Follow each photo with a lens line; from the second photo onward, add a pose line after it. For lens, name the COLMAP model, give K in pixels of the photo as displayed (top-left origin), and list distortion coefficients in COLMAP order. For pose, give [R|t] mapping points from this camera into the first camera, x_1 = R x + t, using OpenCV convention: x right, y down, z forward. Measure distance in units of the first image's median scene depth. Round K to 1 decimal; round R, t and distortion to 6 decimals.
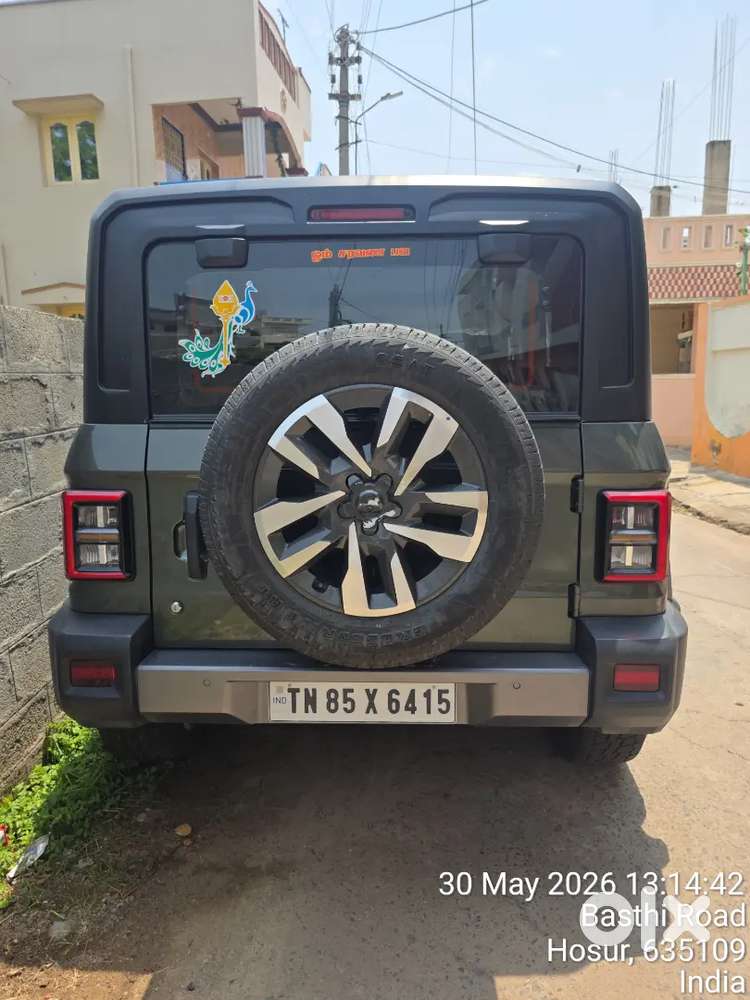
lens RADIAL K [[722.3, 0, 375.0], [0, 722.3, 500.0], [0, 0, 1]] dist [-0.003019, -0.001931]
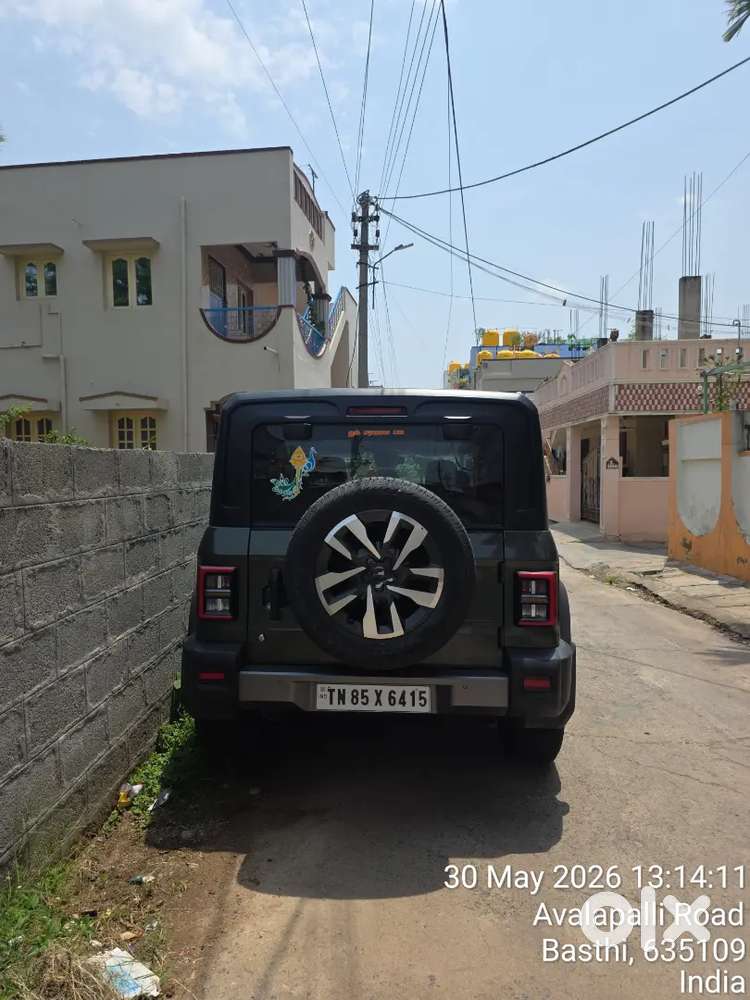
lens RADIAL K [[683.7, 0, 377.1], [0, 683.7, 480.5], [0, 0, 1]] dist [-0.001609, -0.003824]
pose [[0.999797, 0.013001, -0.015411, 0.009256], [-0.015275, 0.987310, -0.158070, 0.036547], [0.013160, 0.158273, 0.987308, -0.612174]]
